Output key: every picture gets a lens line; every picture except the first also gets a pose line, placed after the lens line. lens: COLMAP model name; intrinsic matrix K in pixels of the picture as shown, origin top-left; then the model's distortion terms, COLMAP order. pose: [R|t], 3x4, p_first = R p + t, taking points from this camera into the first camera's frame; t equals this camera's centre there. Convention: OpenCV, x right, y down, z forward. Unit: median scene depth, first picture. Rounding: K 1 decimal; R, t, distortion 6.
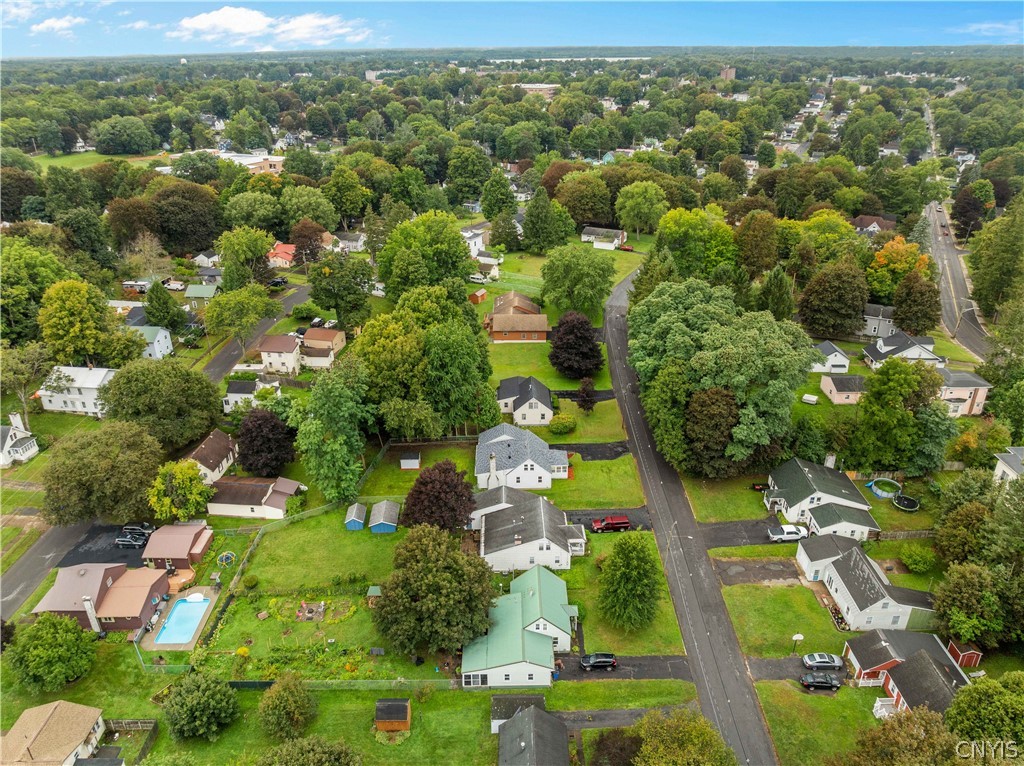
lens RADIAL K [[721.9, 0, 512.0], [0, 721.9, 383.0], [0, 0, 1]] dist [-0.051255, 0.024641]
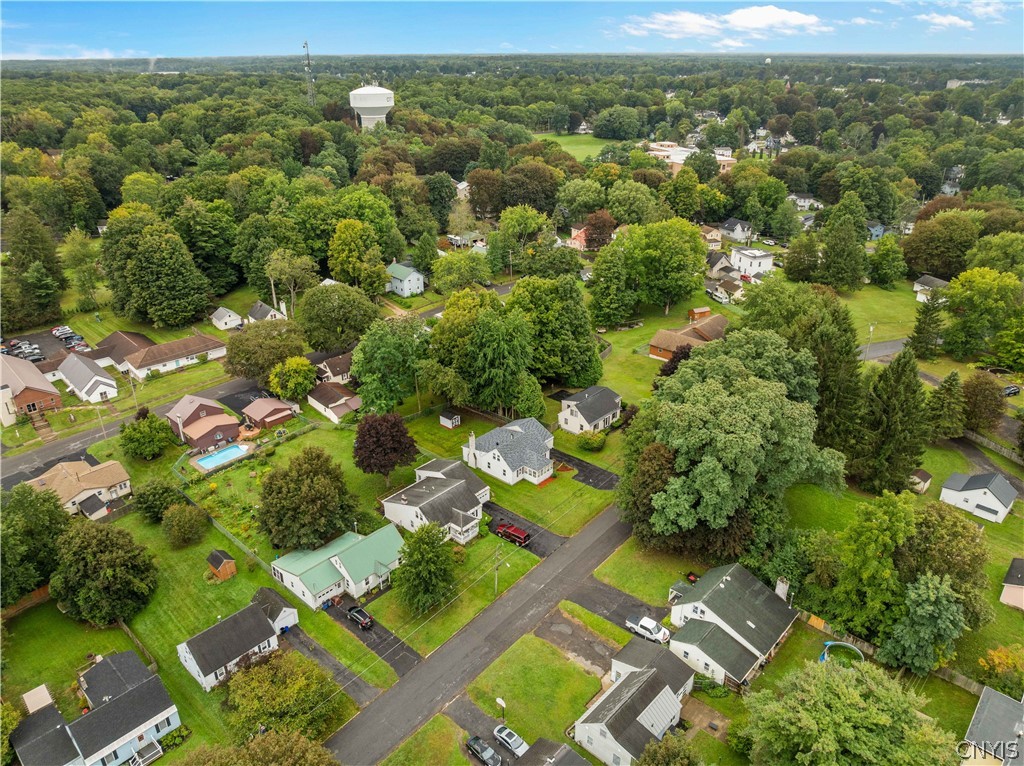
lens RADIAL K [[721.9, 0, 512.0], [0, 721.9, 383.0], [0, 0, 1]] dist [-0.051255, 0.024641]
pose [[0.733397, 0.293294, -0.613275, 0.668963], [-0.293923, 0.950267, 0.102964, -0.101249], [0.612974, 0.104743, 0.783129, 0.196300]]
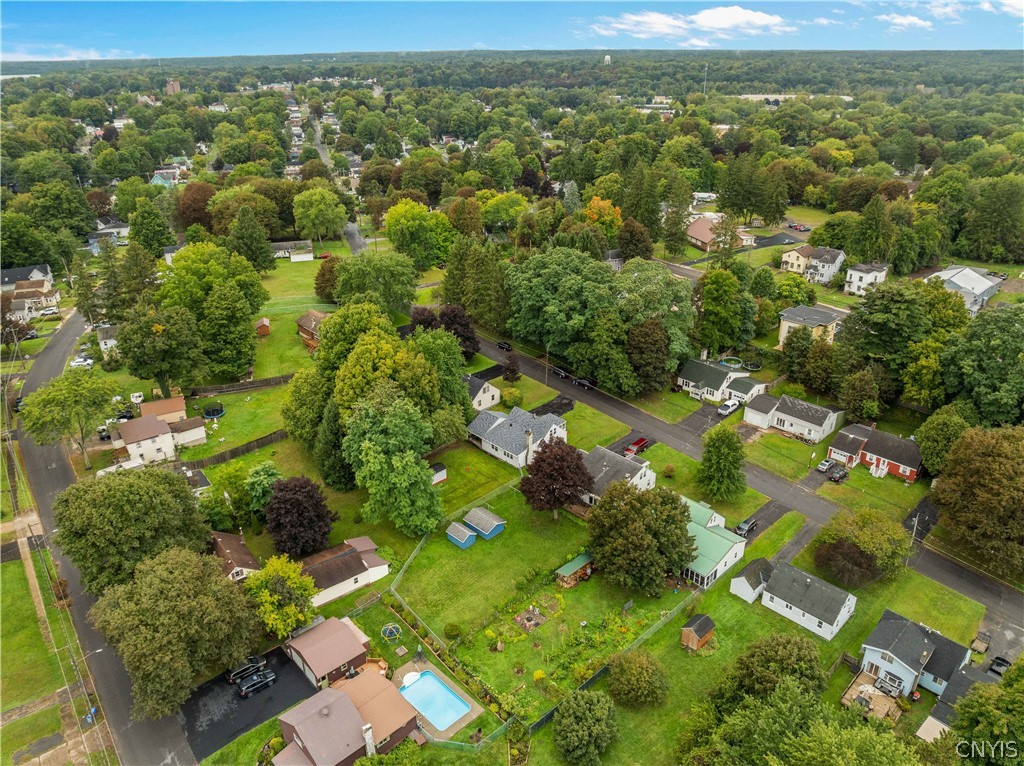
lens RADIAL K [[724.3, 0, 512.0], [0, 724.3, 383.0], [0, 0, 1]] dist [-0.023352, 0.001570]
pose [[0.728624, -0.286812, 0.621969, -0.710243], [0.297358, 0.950518, 0.089969, -0.073616], [-0.616997, 0.119394, 0.777856, 0.178800]]
